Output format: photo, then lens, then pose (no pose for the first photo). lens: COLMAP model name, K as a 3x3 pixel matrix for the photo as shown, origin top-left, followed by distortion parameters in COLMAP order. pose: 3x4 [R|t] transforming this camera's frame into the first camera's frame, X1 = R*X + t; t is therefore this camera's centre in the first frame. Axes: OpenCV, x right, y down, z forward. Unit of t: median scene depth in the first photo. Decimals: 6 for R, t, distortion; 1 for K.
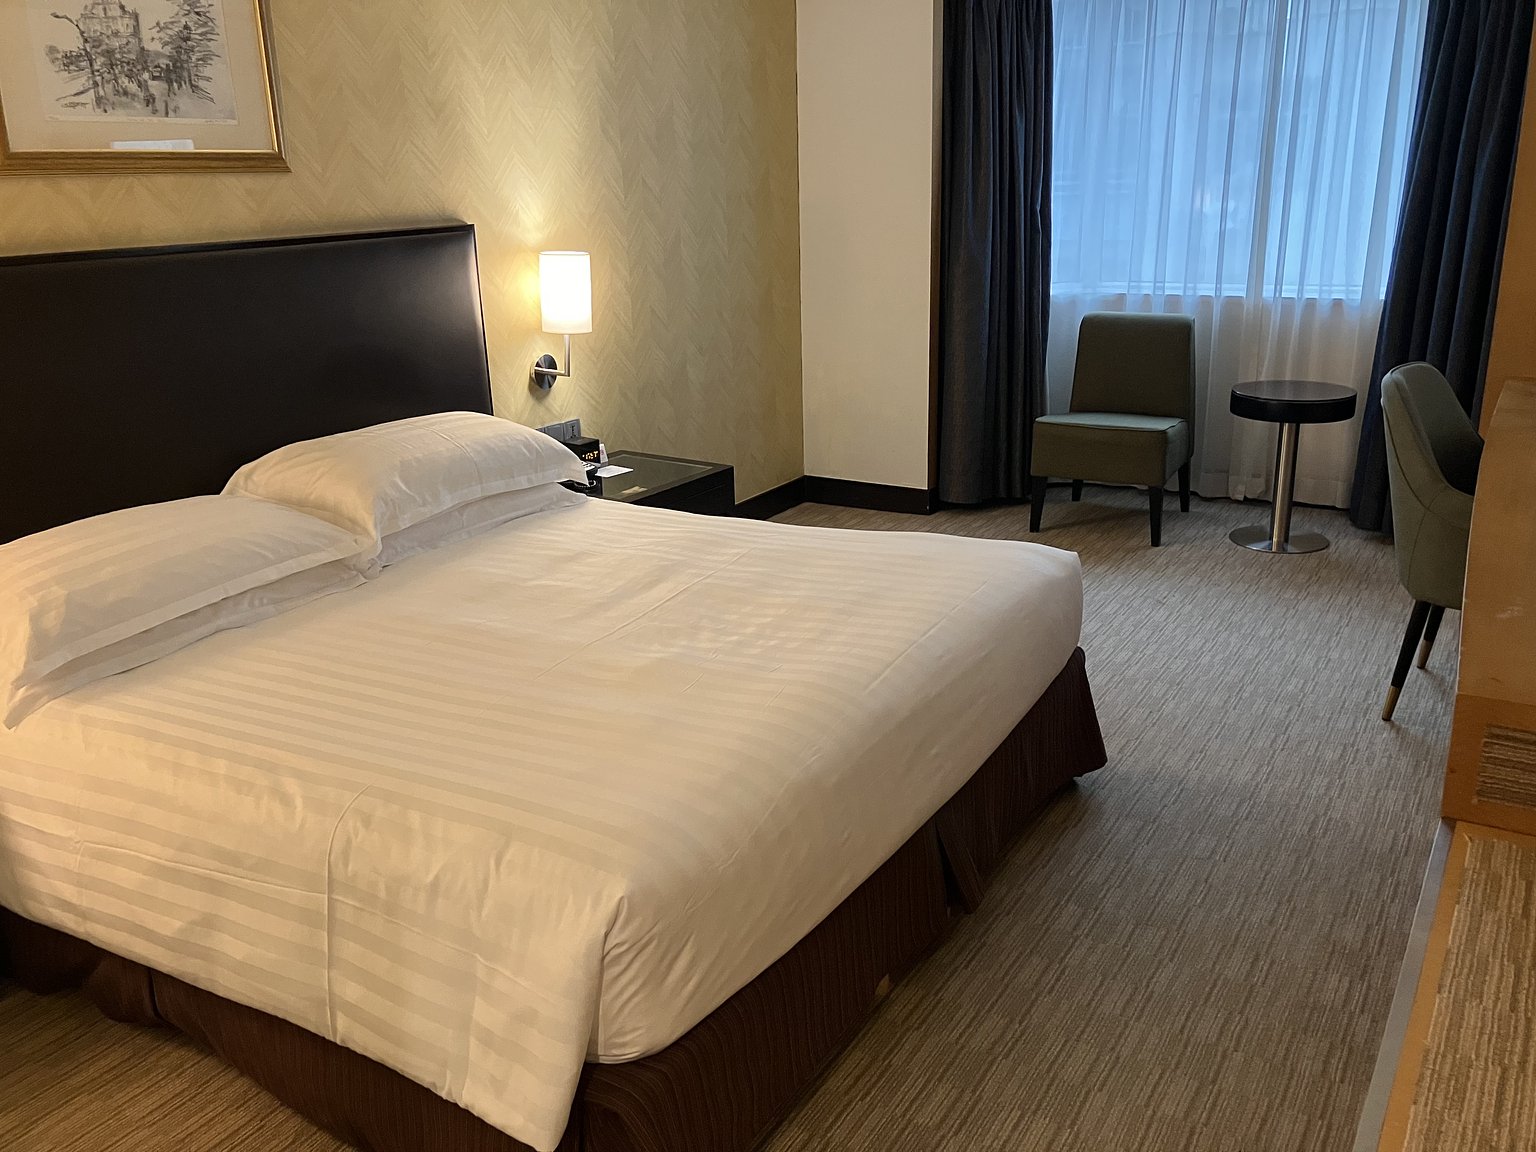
lens RADIAL K [[1279.5, 0, 768.0], [0, 1279.5, 576.0], [0, 0, 1]] dist [0.003301, -0.000550]
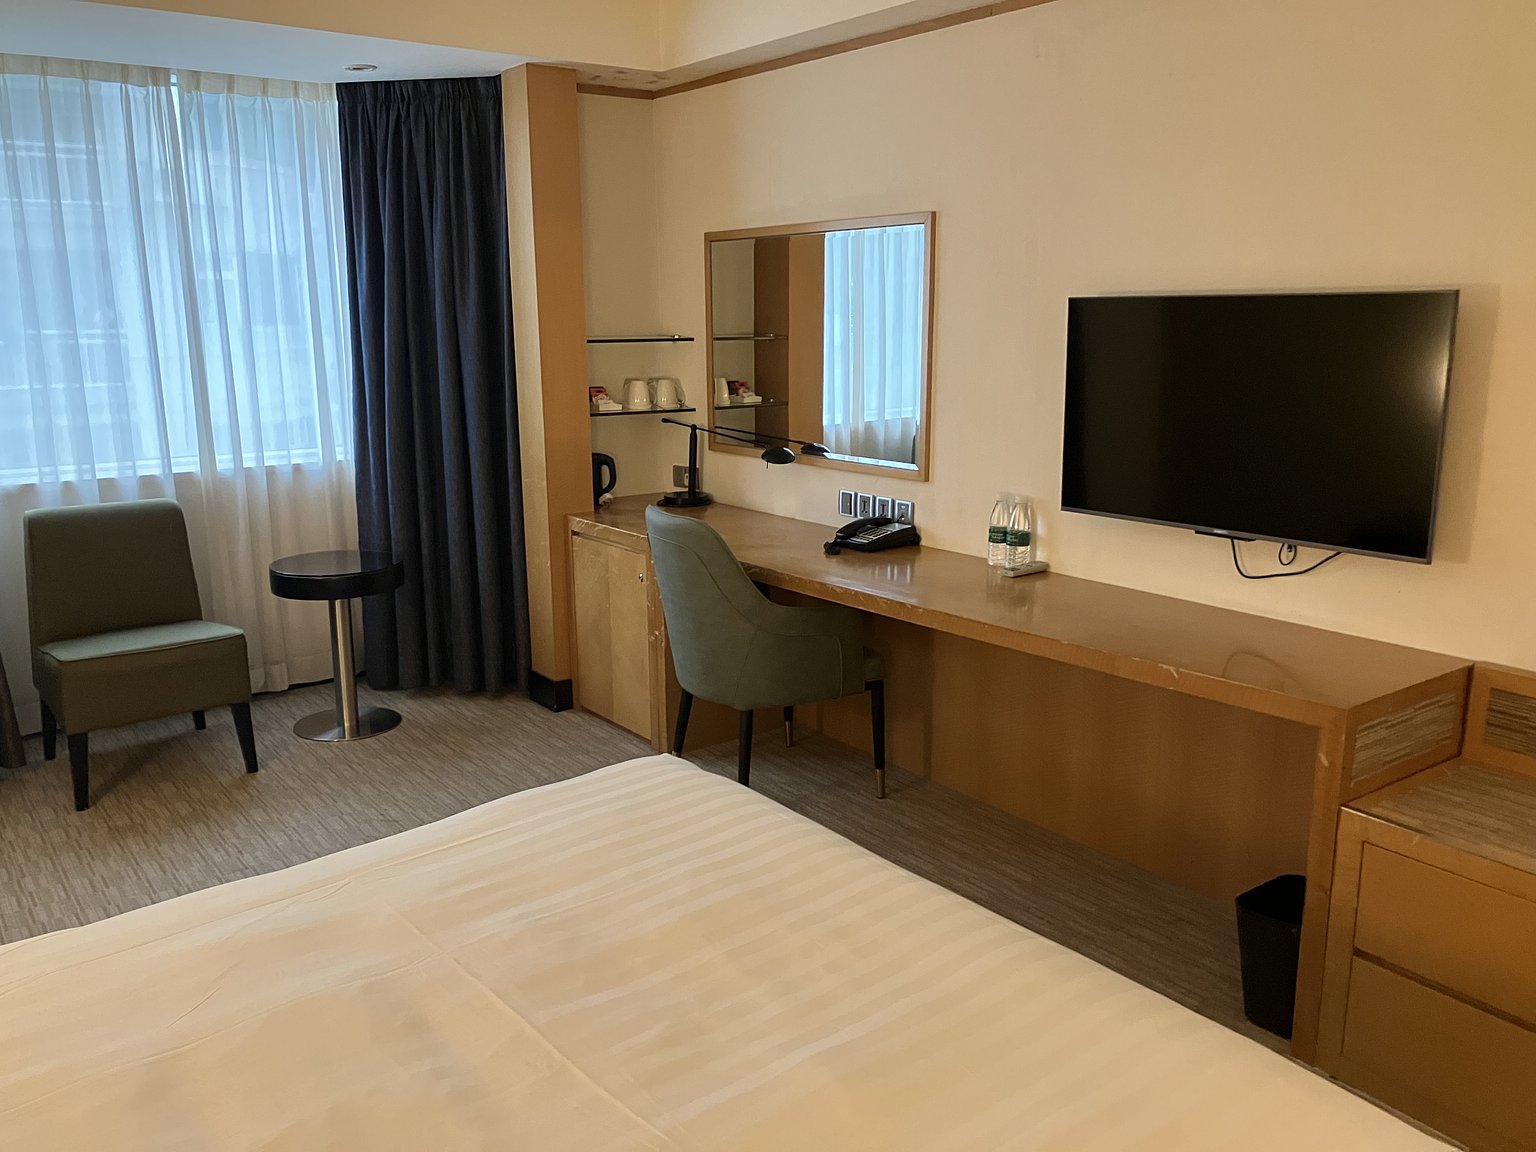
lens RADIAL K [[1279.5, 0, 768.0], [0, 1279.5, 576.0], [0, 0, 1]] dist [0.003301, -0.000550]
pose [[0.365639, -0.164564, 0.916093, -0.300650], [0.278980, 0.958370, 0.060809, -0.099146], [-0.887963, 0.233337, 0.396327, 0.345219]]
